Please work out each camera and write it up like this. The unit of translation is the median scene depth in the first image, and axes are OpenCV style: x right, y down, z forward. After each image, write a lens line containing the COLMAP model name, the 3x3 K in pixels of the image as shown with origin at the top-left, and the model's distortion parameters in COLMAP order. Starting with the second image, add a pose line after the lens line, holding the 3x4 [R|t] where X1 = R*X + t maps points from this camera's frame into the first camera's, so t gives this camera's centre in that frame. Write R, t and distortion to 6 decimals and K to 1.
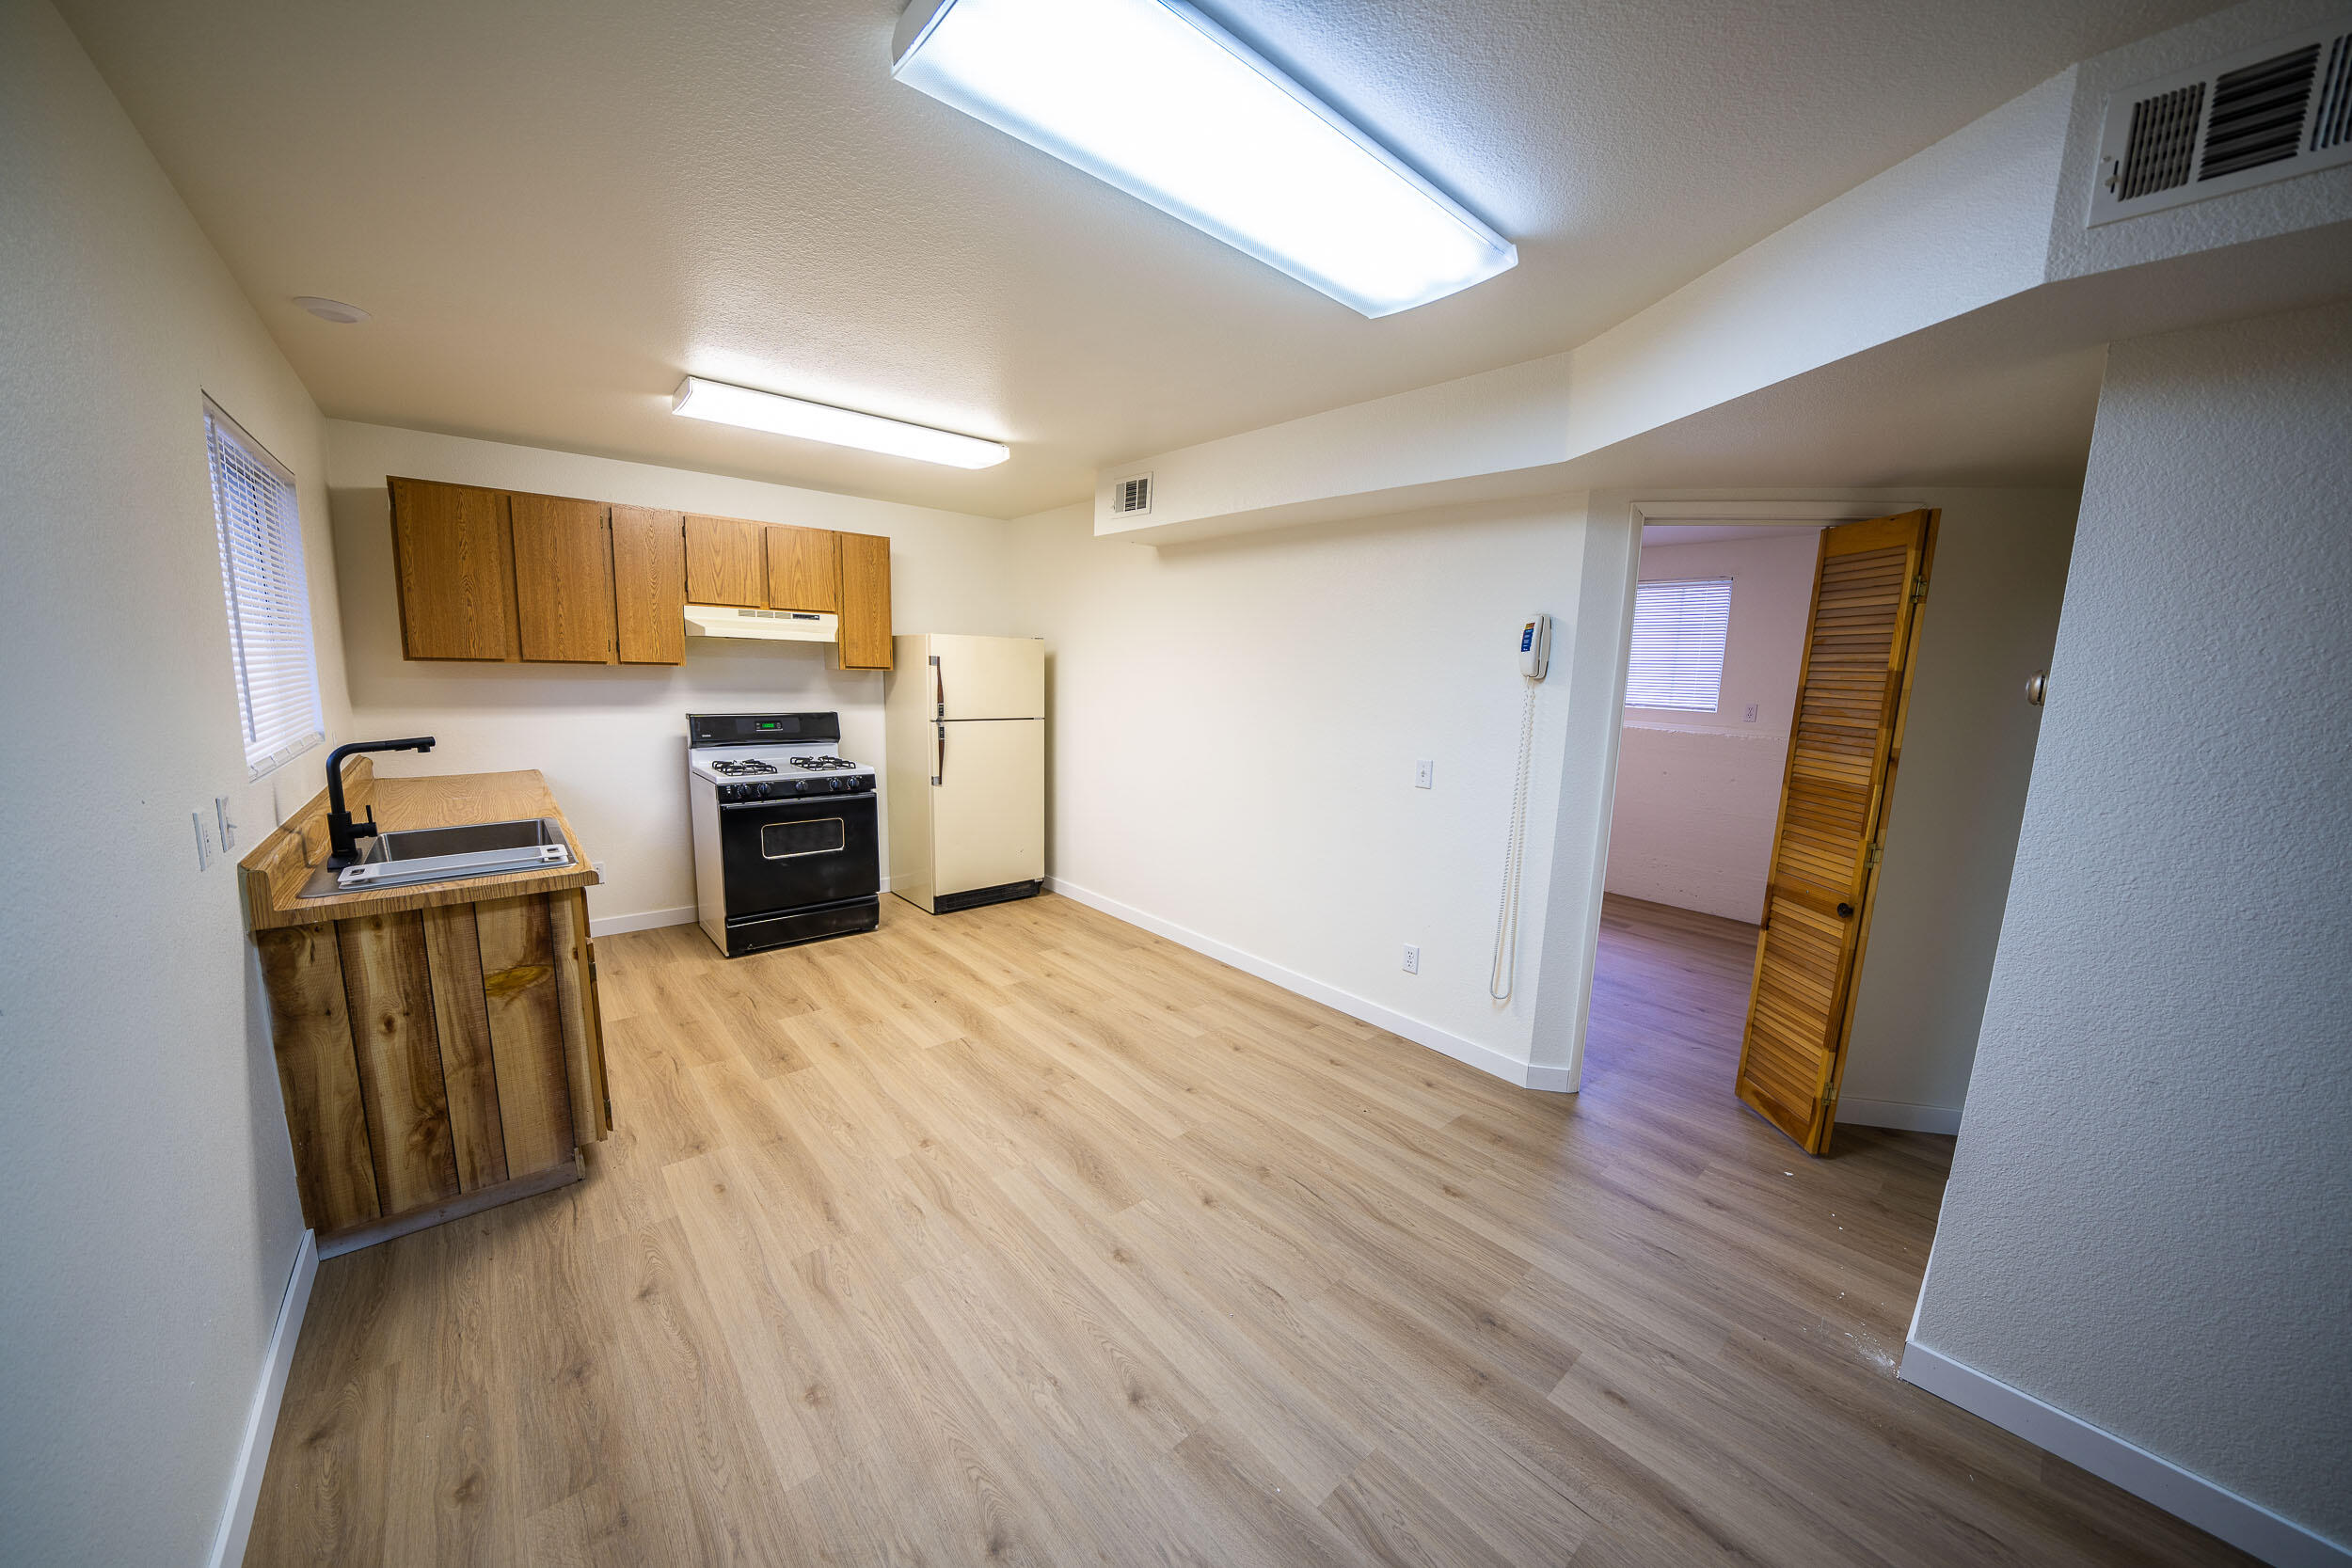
lens RADIAL K [[807.7, 0, 1180.2], [0, 807.7, 791.2], [0, 0, 1]] dist [-0.029583, 0.003252]
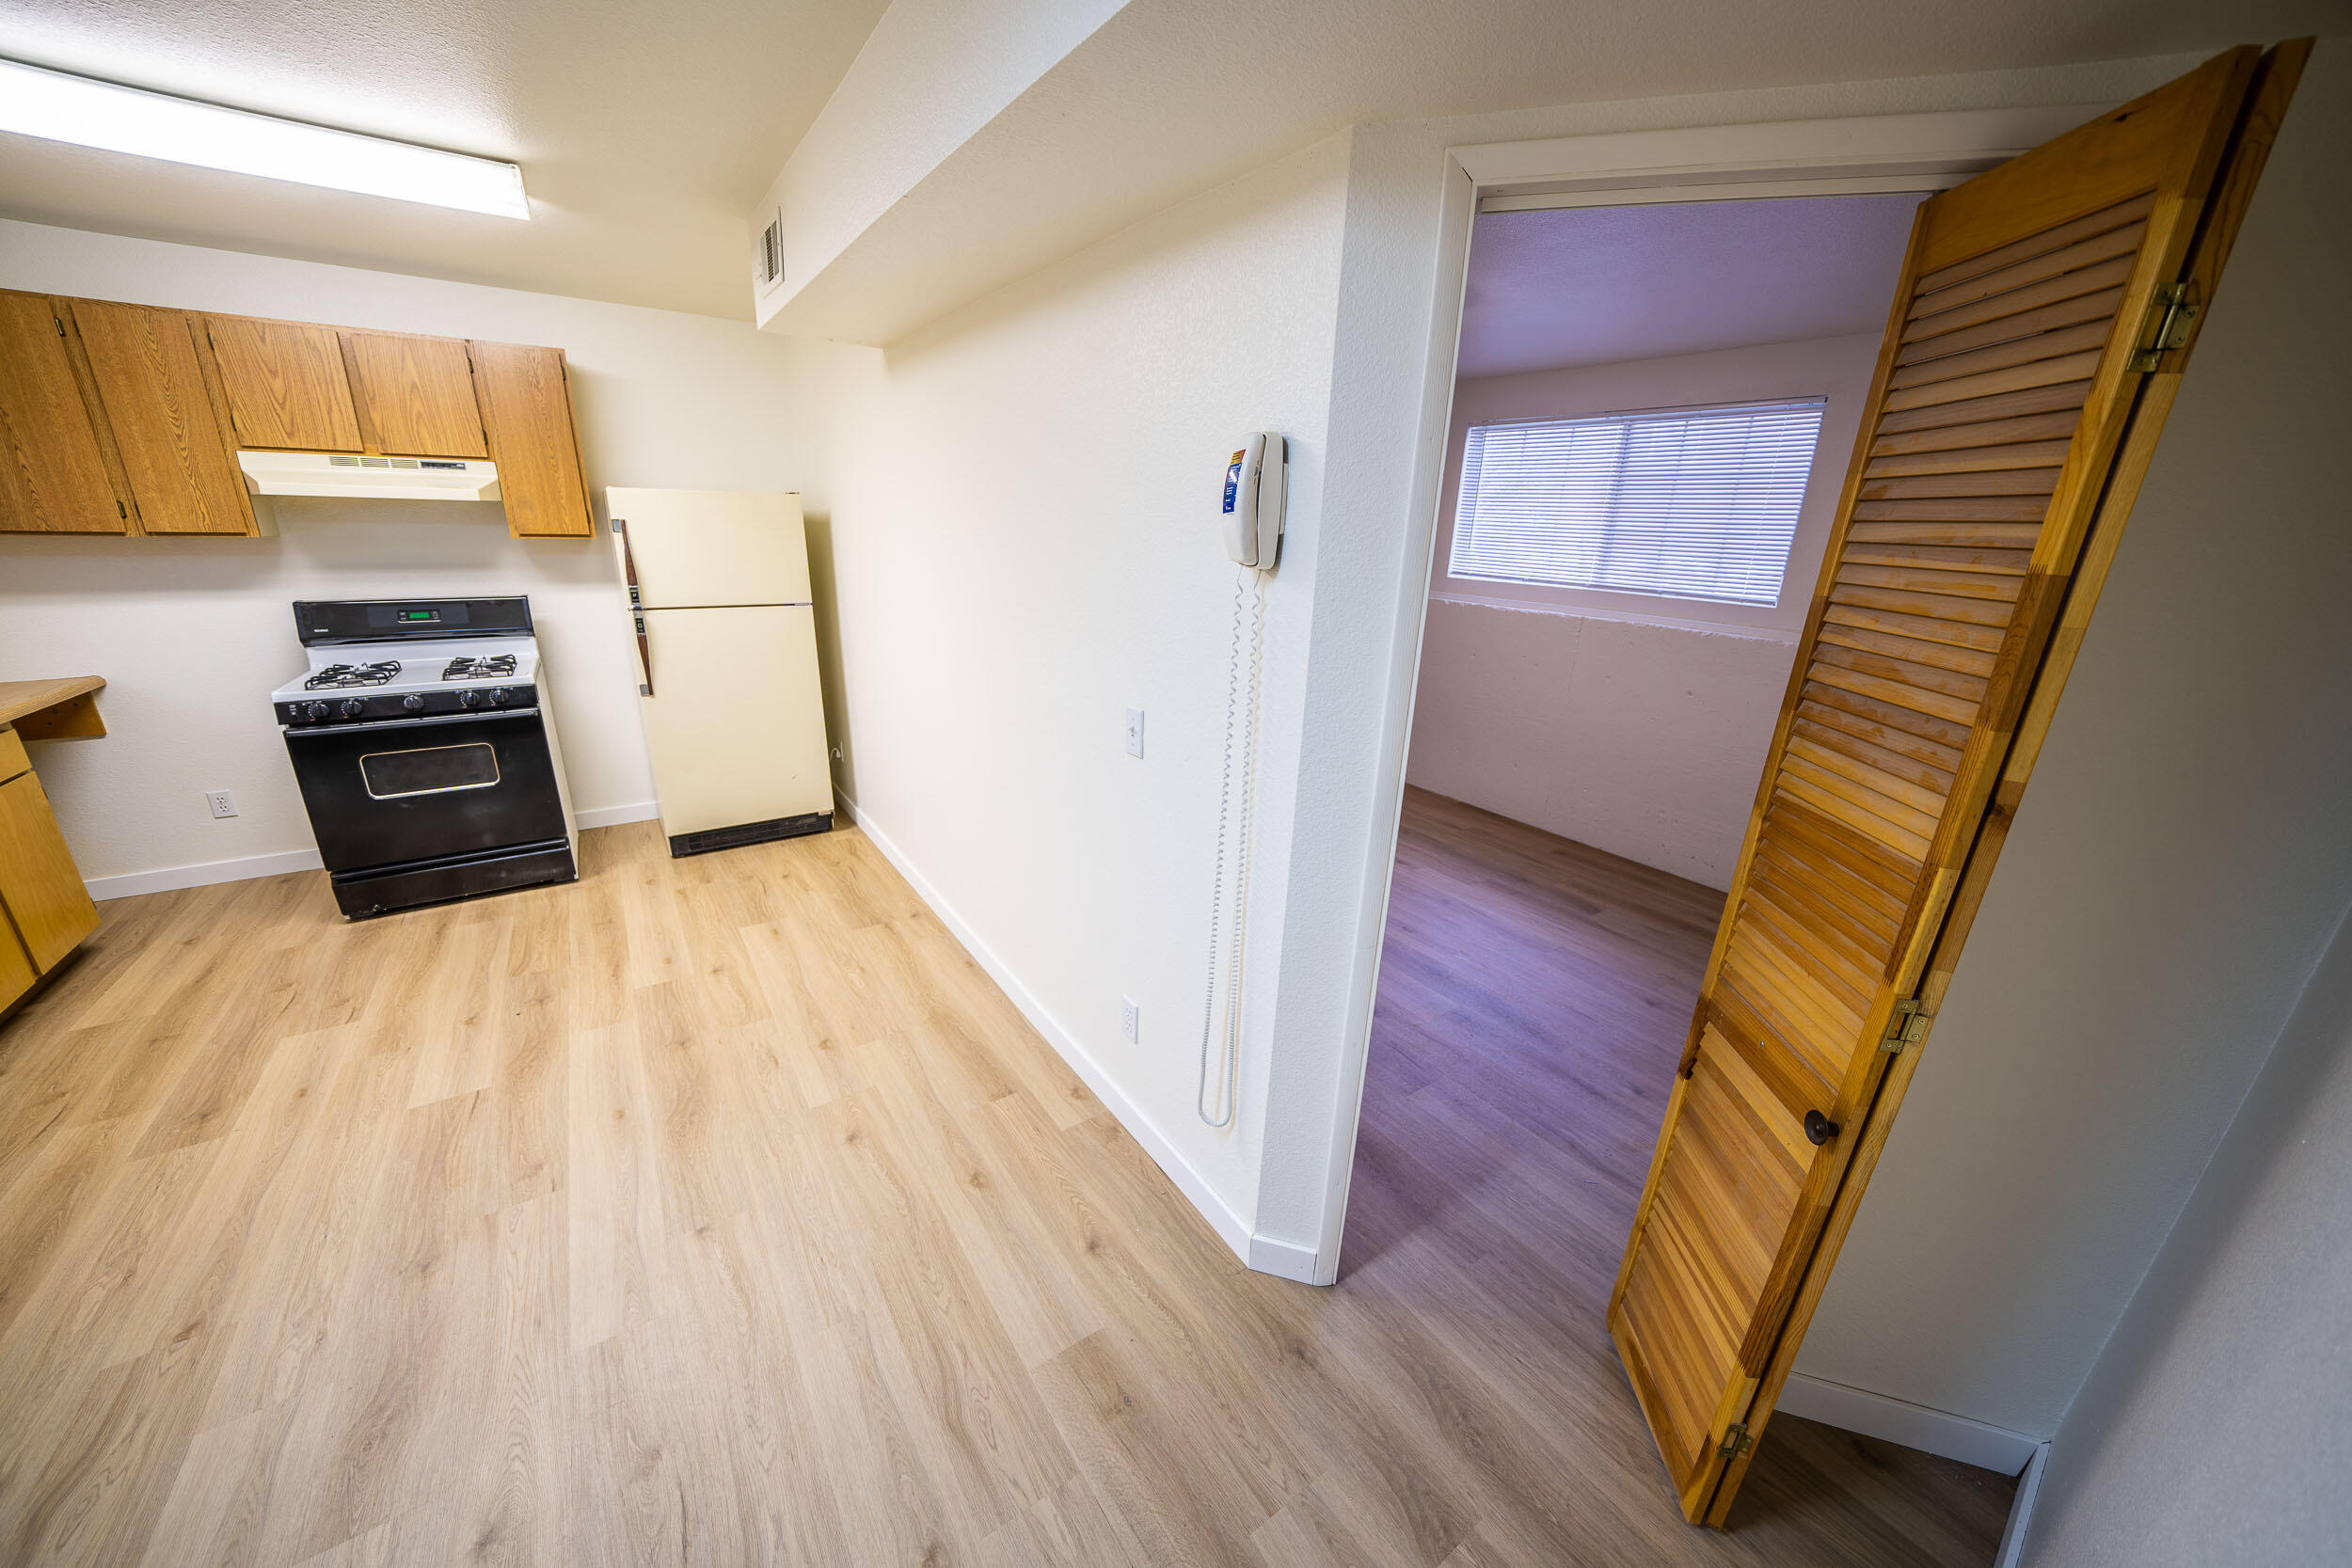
lens RADIAL K [[807.7, 0, 1180.2], [0, 807.7, 791.2], [0, 0, 1]] dist [-0.029583, 0.003252]
pose [[0.995058, 0.035285, -0.092819, 0.332222], [-0.019533, 0.986027, 0.165434, -0.064585], [0.097359, -0.162804, 0.981843, 0.361073]]
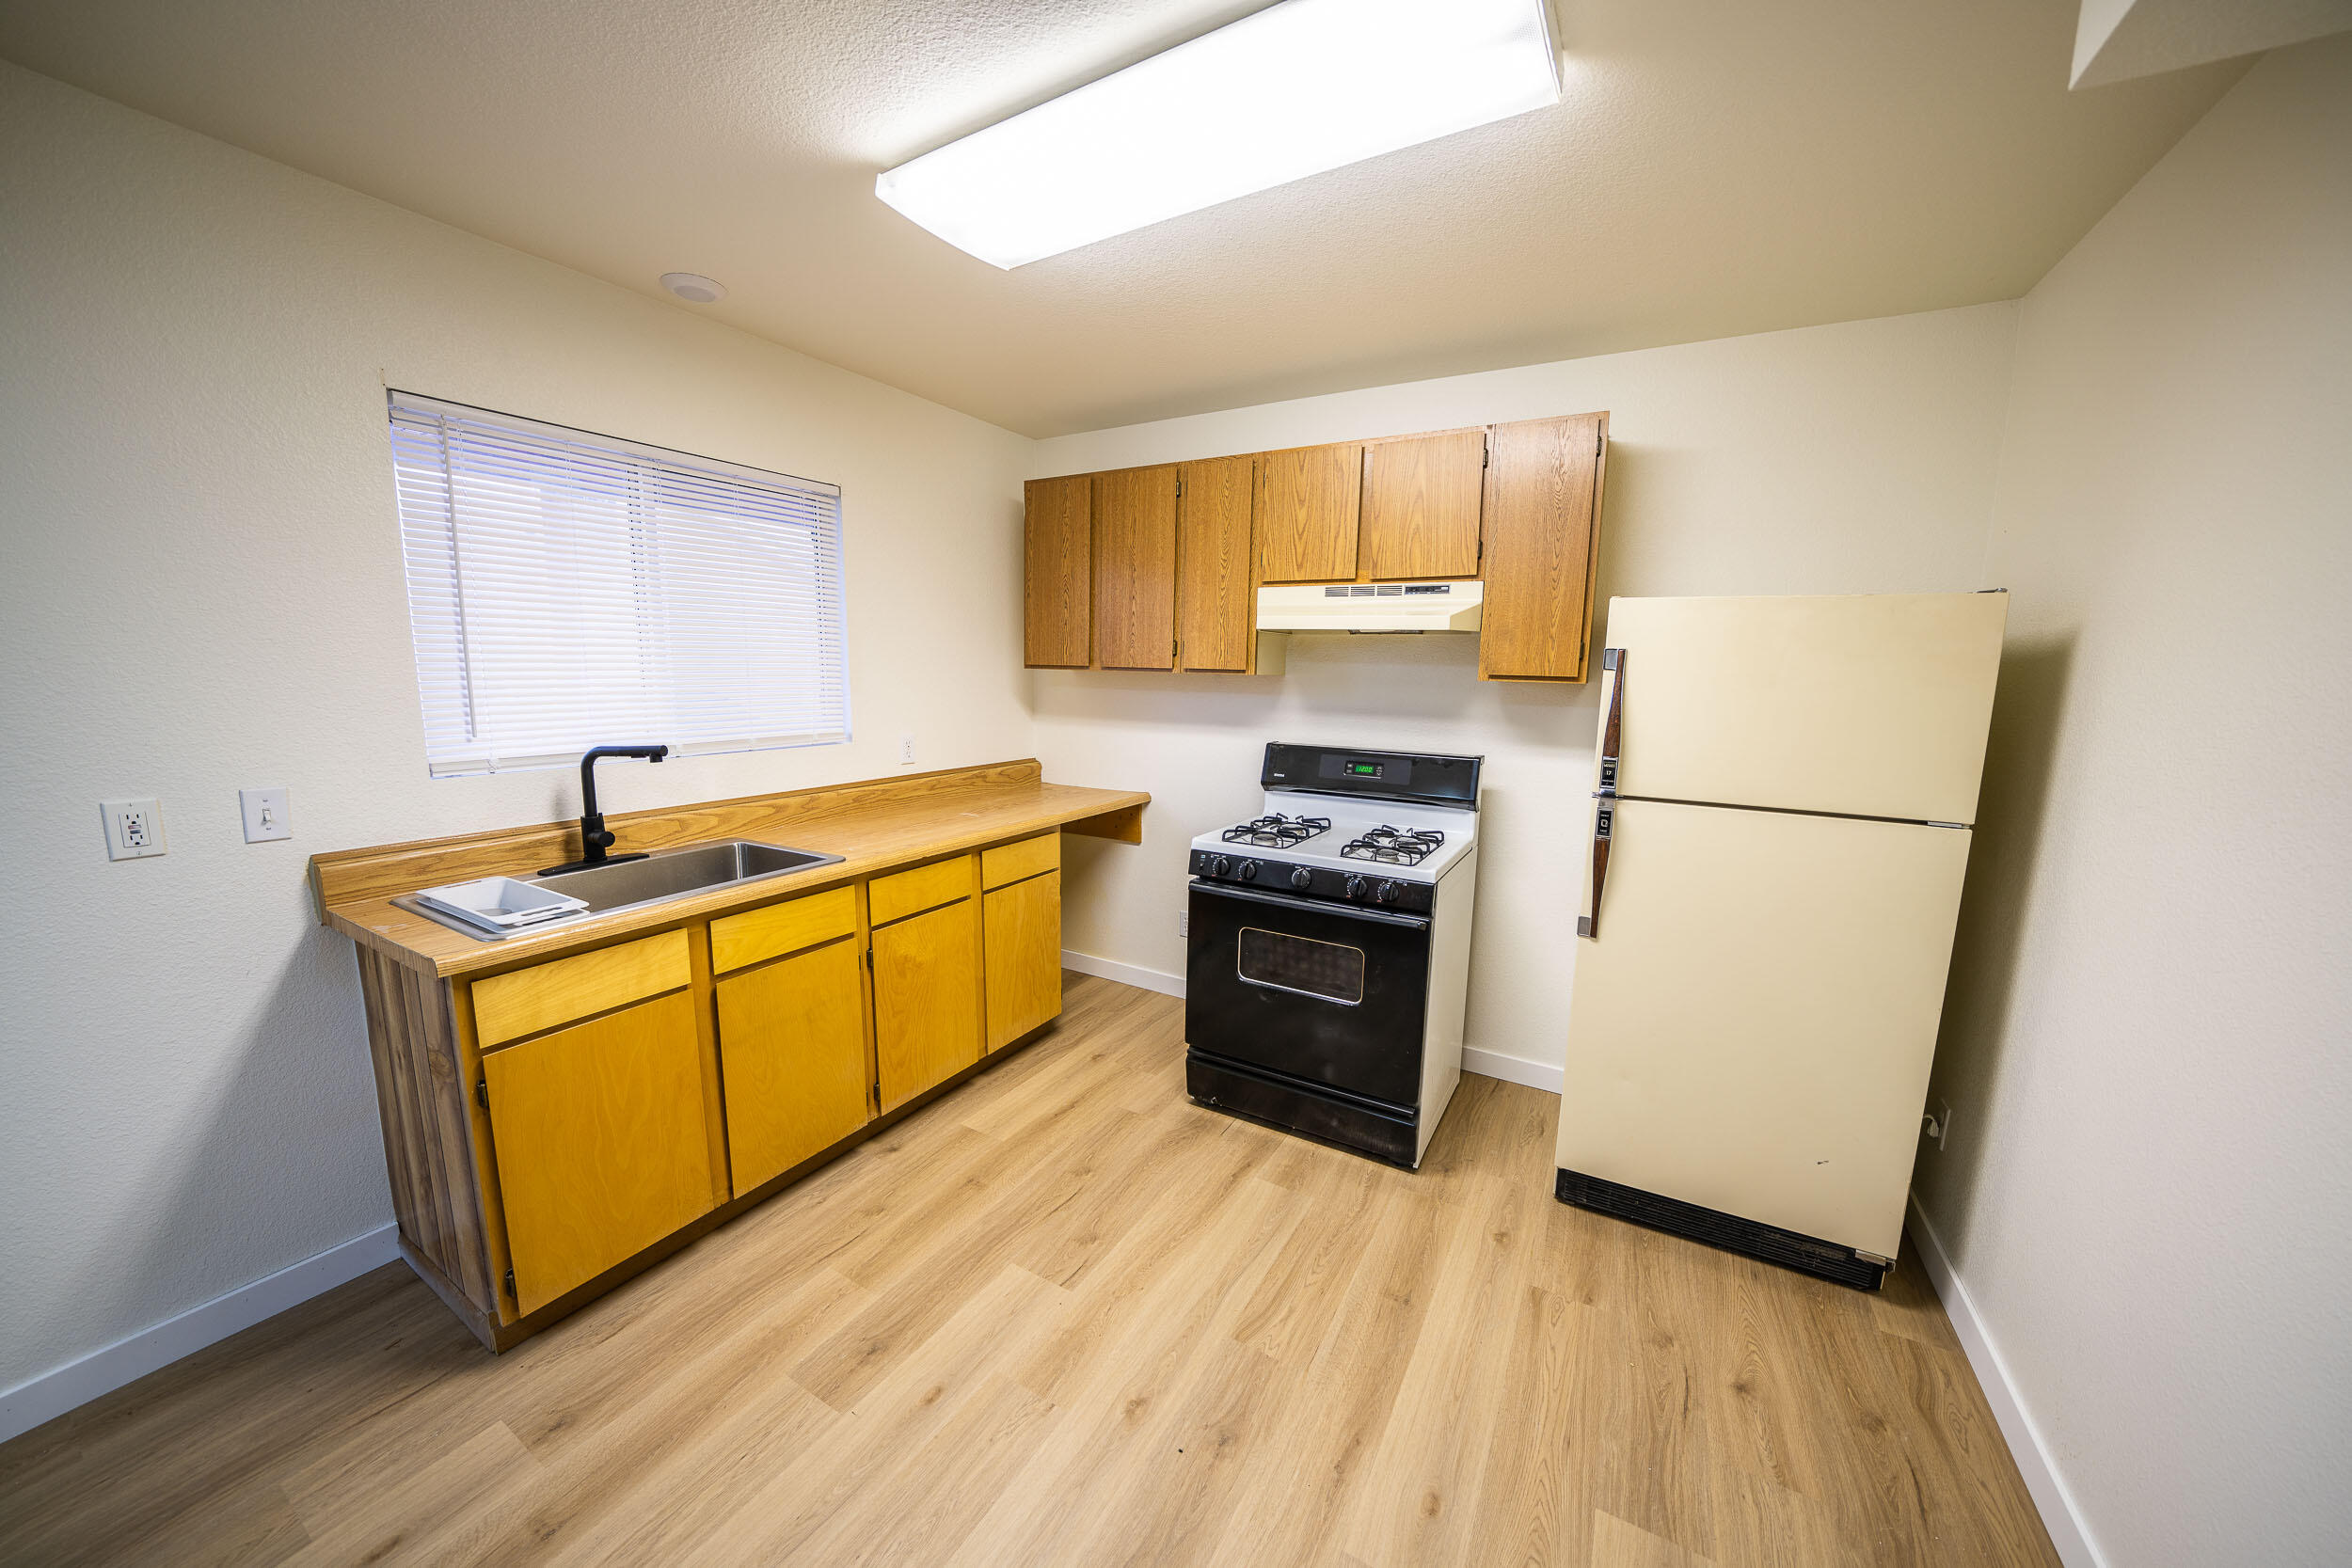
lens RADIAL K [[807.7, 0, 1180.2], [0, 807.7, 791.2], [0, 0, 1]] dist [-0.029583, 0.003252]
pose [[0.324183, 0.120362, -0.938306, 0.043329], [-0.151162, 0.985719, 0.074218, -0.105758], [0.933839, 0.117776, 0.337747, 0.765716]]
